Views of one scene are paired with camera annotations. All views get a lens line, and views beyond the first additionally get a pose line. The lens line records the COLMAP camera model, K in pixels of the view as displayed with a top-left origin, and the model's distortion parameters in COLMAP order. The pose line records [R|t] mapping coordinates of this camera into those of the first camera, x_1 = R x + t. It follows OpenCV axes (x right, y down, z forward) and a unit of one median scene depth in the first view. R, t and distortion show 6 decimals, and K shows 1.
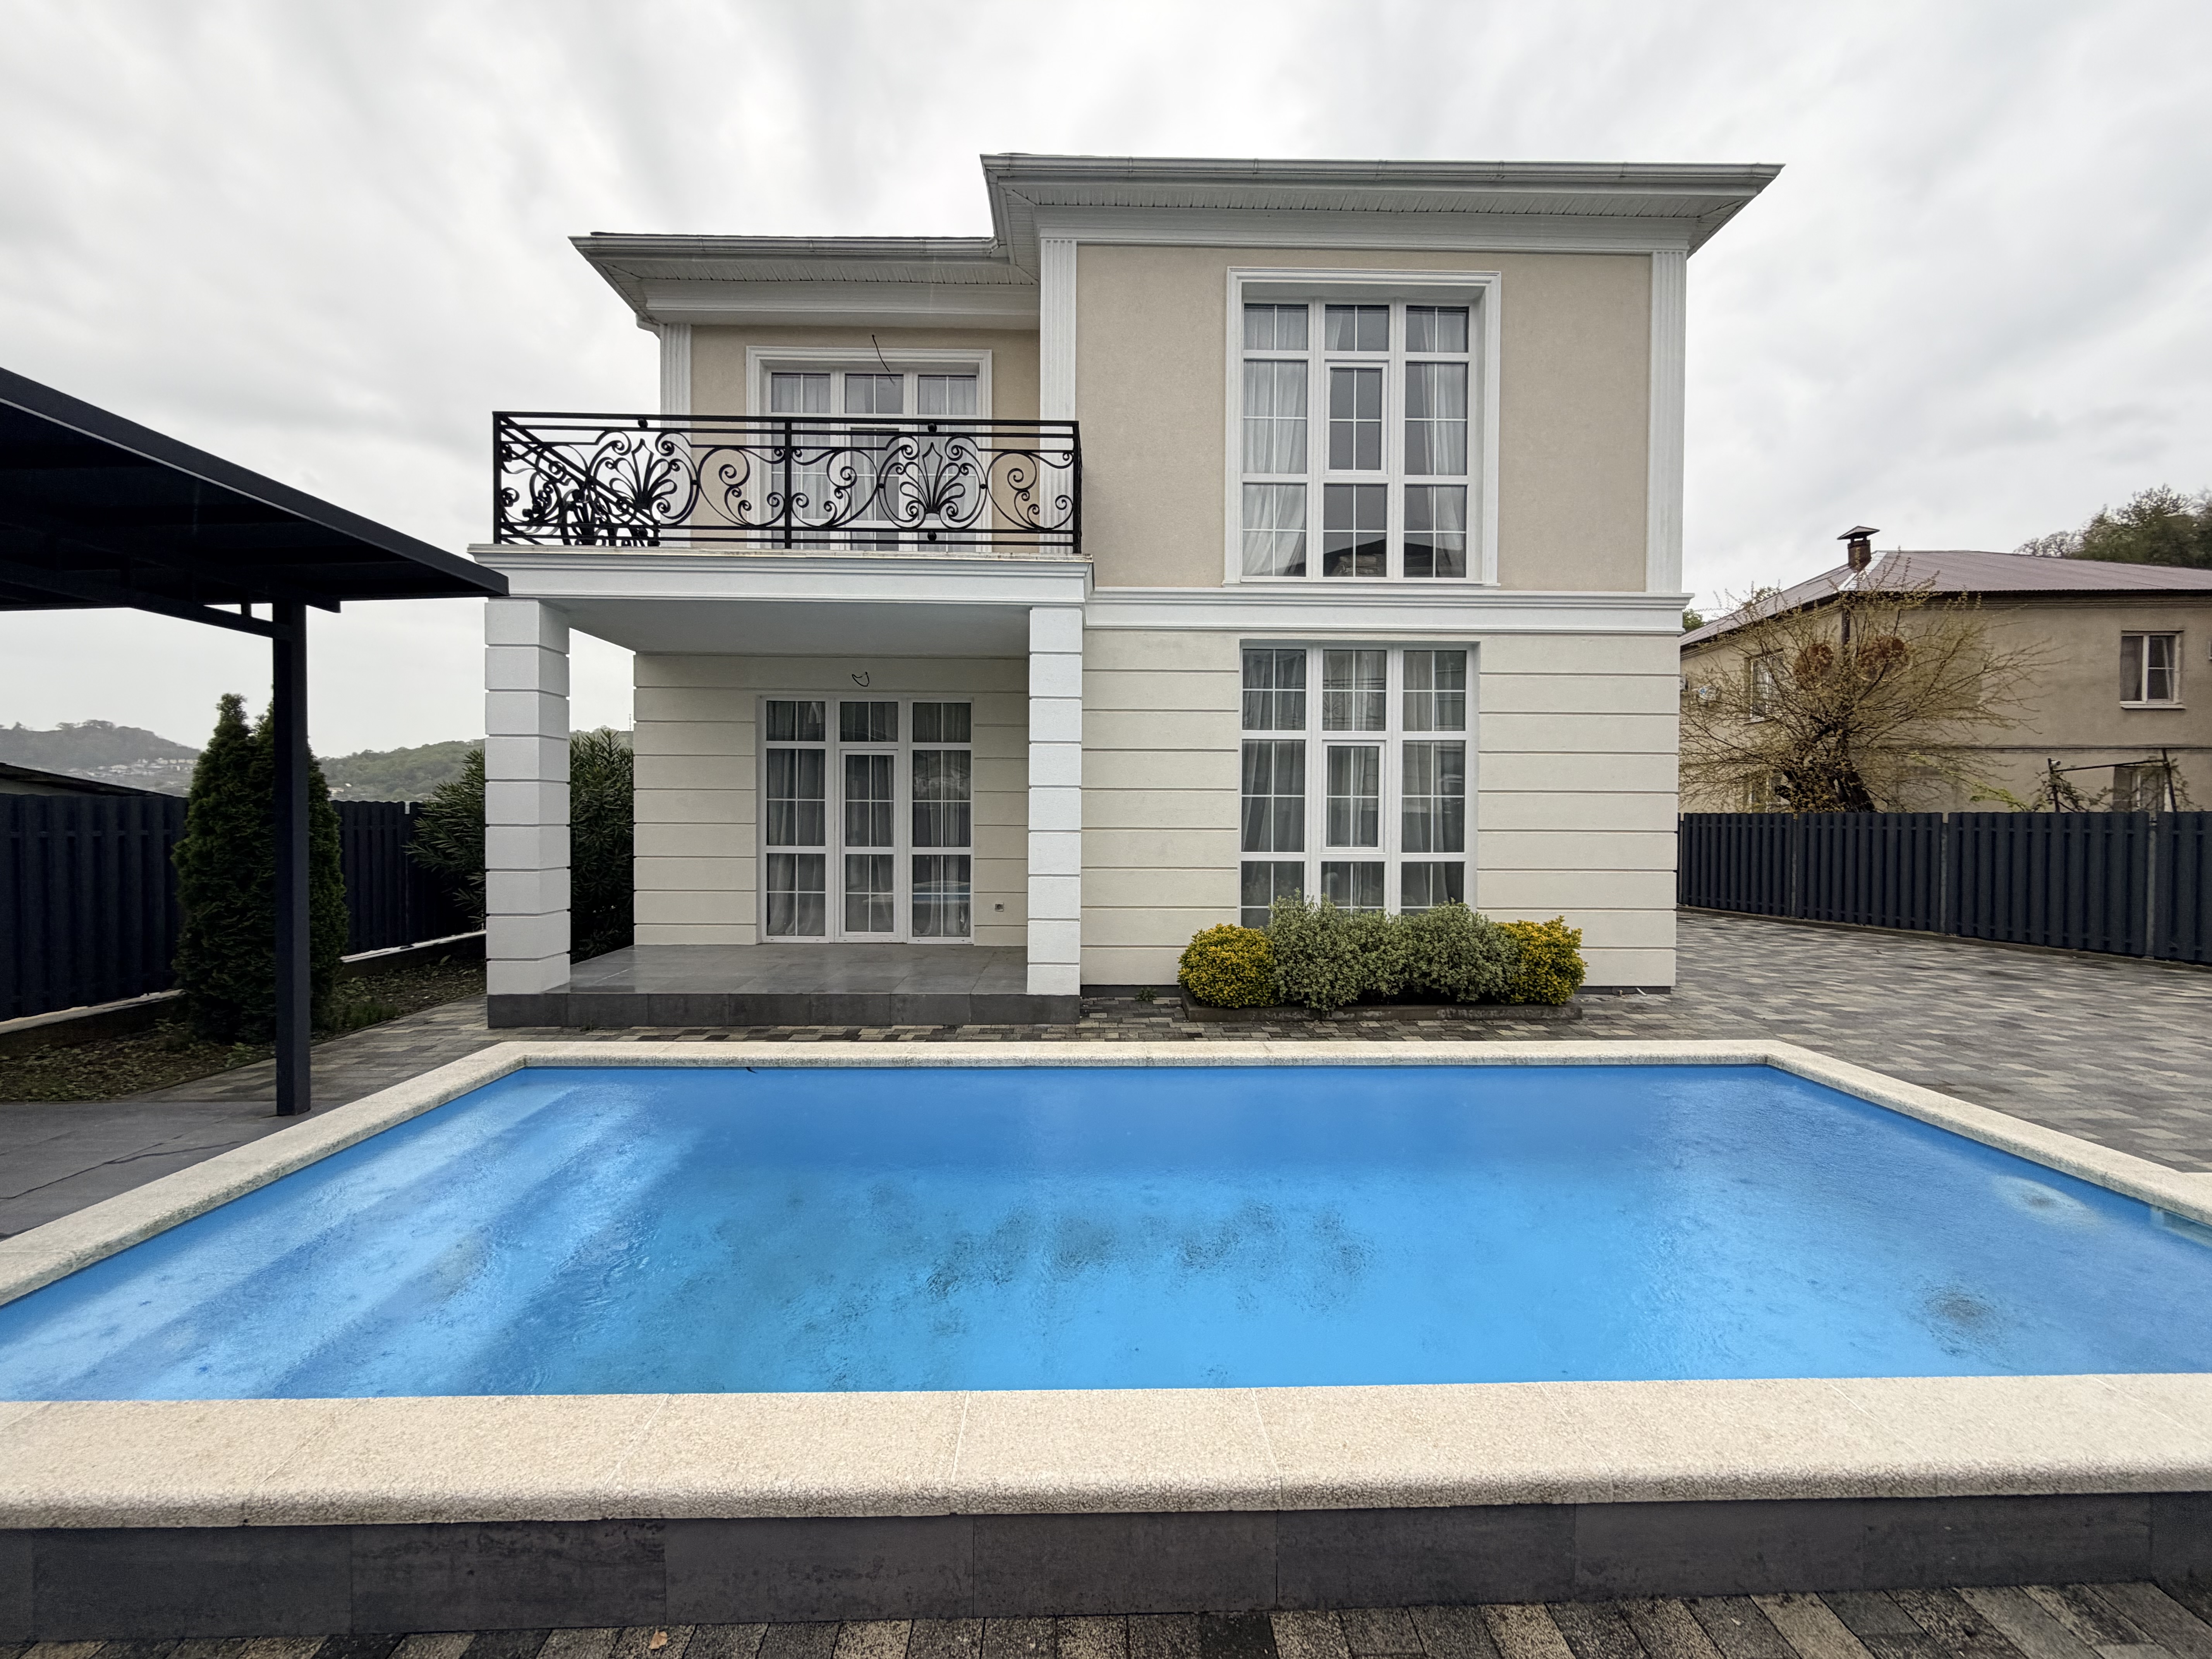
lens RADIAL K [[887.2, 0, 1104.6], [0, 887.2, 829.0], [0, 0, 1]] dist [-0.000542, -0.001255]
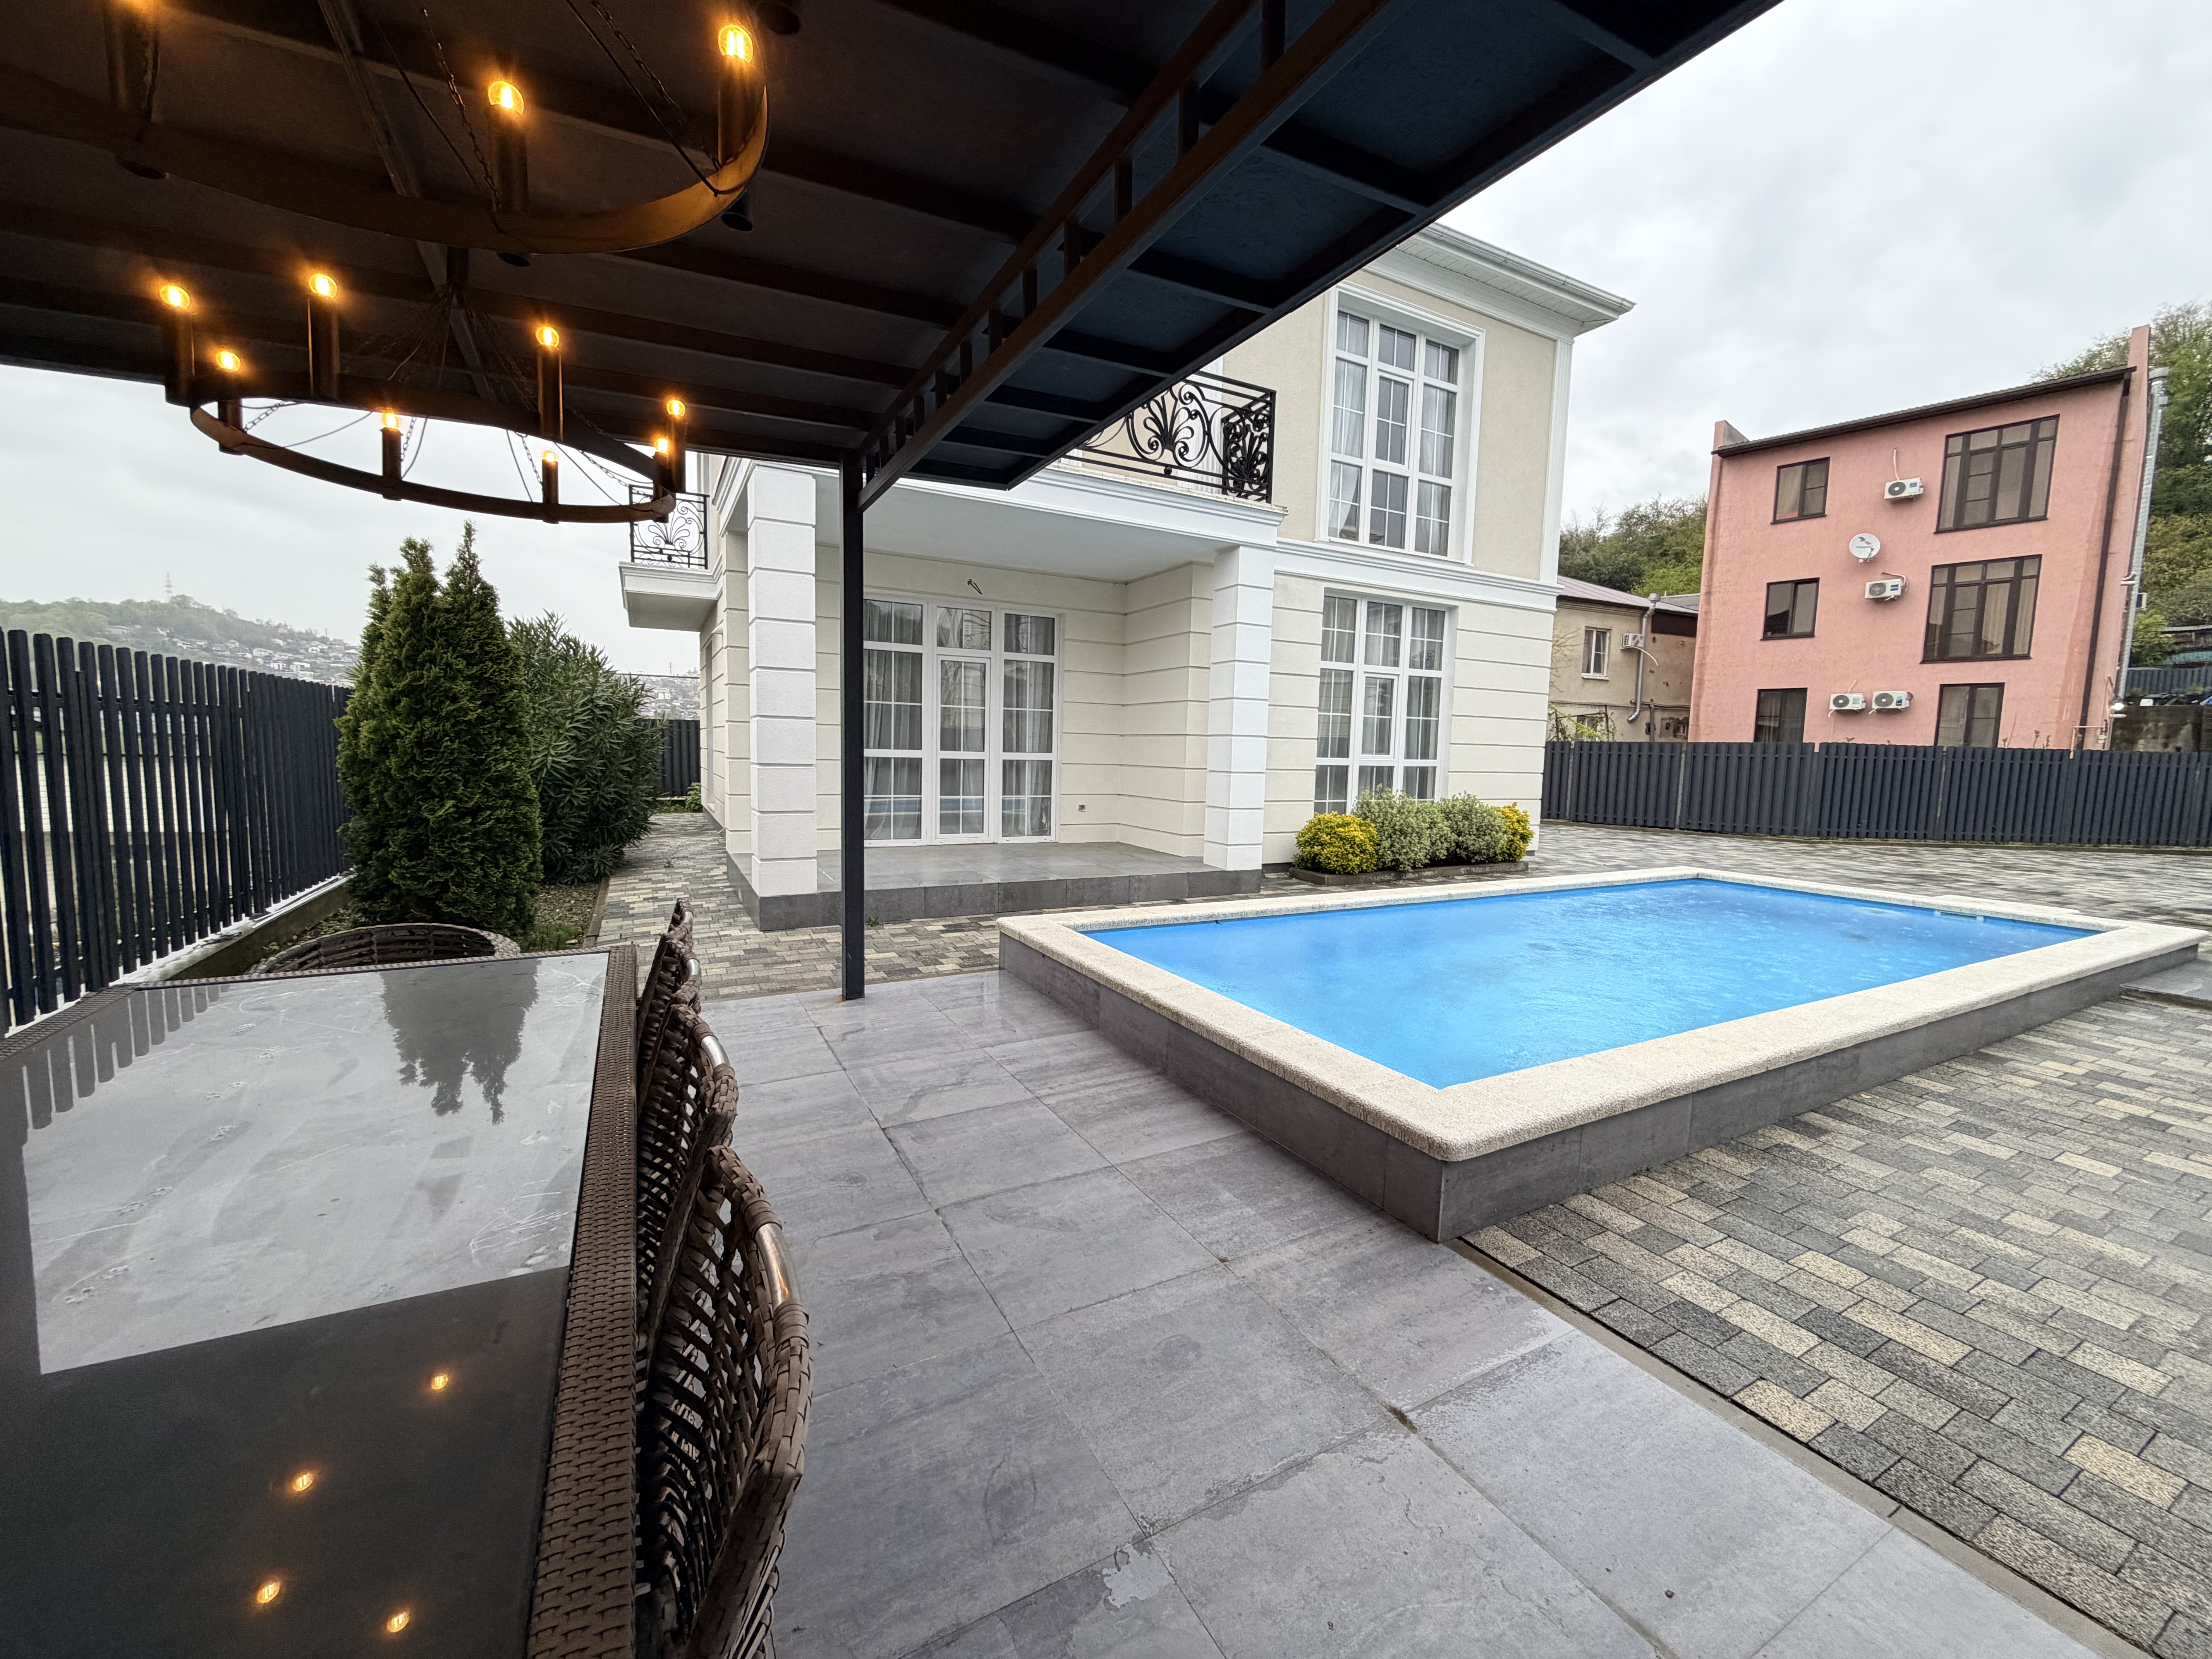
lens RADIAL K [[887.2, 0, 1103.6], [0, 887.2, 827.6], [0, 0, 1]] dist [-0.000542, -0.001255]
pose [[0.892168, -0.025301, 0.450994, -0.688344], [-0.009775, 0.997115, 0.075275, 0.033572], [-0.451598, -0.071567, 0.889347, 0.001670]]
